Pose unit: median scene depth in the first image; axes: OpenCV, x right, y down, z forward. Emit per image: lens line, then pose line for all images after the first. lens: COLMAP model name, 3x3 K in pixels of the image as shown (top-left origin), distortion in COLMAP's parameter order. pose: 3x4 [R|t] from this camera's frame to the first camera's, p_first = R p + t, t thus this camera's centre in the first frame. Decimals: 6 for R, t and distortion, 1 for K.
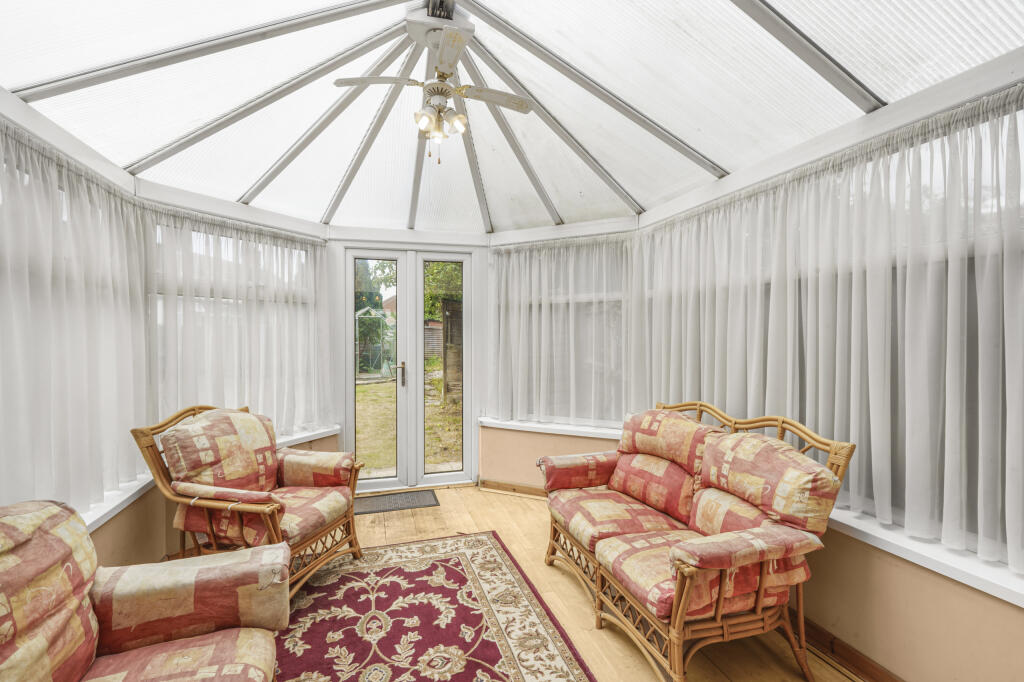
lens RADIAL K [[468.9, 0, 511.4], [0, 468.9, 339.5], [0, 0, 1]] dist [-0.005555, -0.000269]
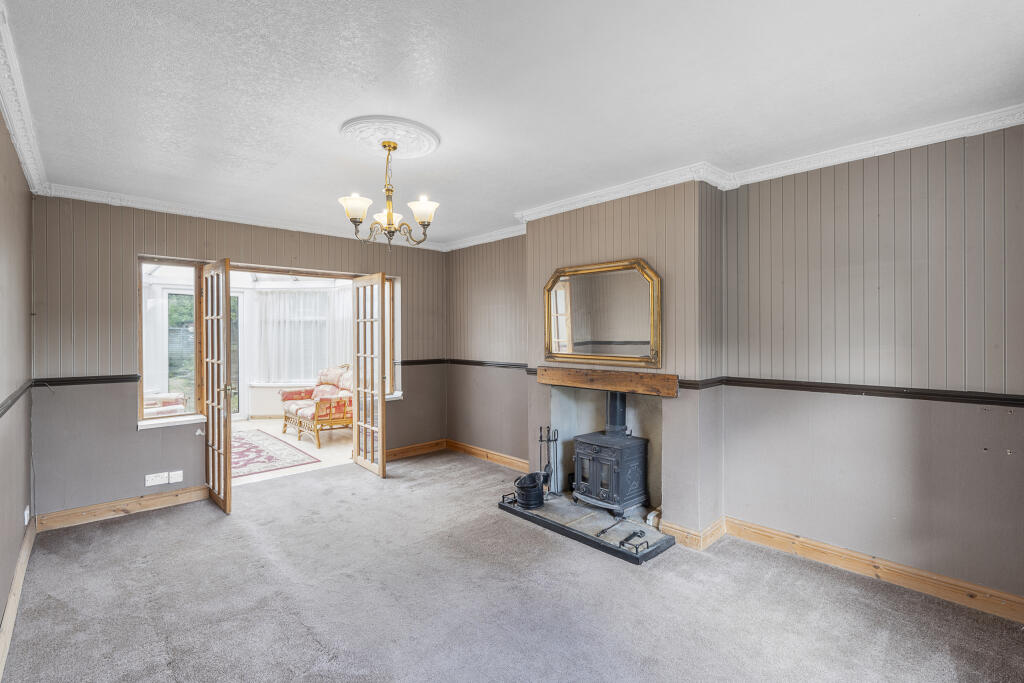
lens RADIAL K [[468.9, 0, 505.9], [0, 468.9, 337.6], [0, 0, 1]] dist [-0.005555, -0.000269]
pose [[0.901939, -0.002905, 0.431853, 0.051841], [0.005360, 0.999976, -0.004467, 0.005348], [-0.431830, 0.006343, 0.901933, -1.170089]]
